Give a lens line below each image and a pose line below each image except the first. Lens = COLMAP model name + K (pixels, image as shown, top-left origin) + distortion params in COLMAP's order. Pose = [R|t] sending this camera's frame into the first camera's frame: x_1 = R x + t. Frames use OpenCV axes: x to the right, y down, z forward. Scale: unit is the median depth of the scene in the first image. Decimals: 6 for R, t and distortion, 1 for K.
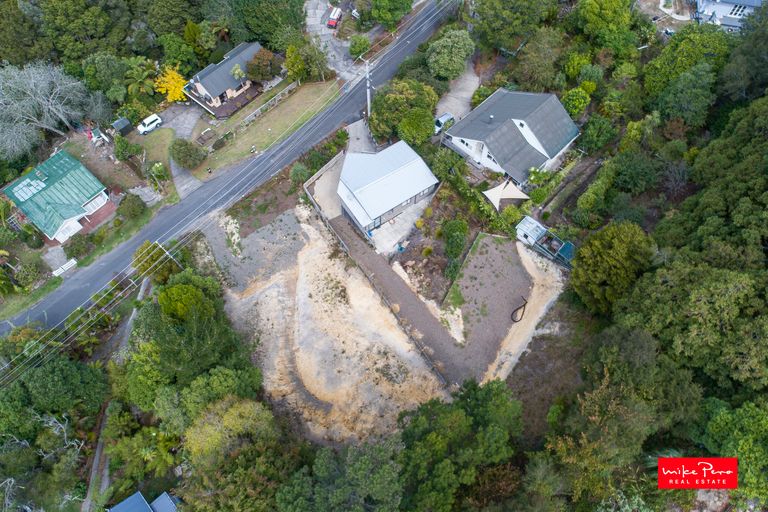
lens RADIAL K [[504.7, 0, 380.0], [0, 504.7, 260.2], [0, 0, 1]] dist [-0.016590, 0.007161]
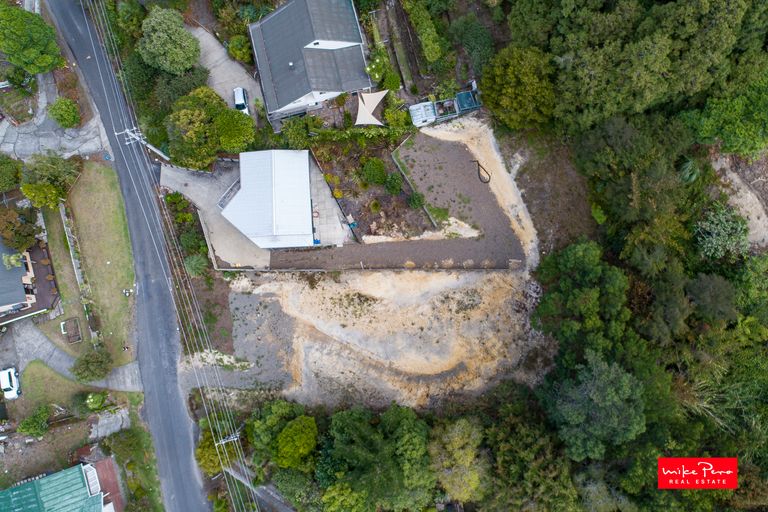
lens RADIAL K [[504.7, 0, 381.8], [0, 504.7, 246.2], [0, 0, 1]] dist [-0.016590, 0.007161]
pose [[0.510033, -0.852730, 0.112770, -0.071646], [0.763047, 0.509061, 0.398266, -0.329433], [-0.397020, -0.117080, 0.910312, 0.065582]]
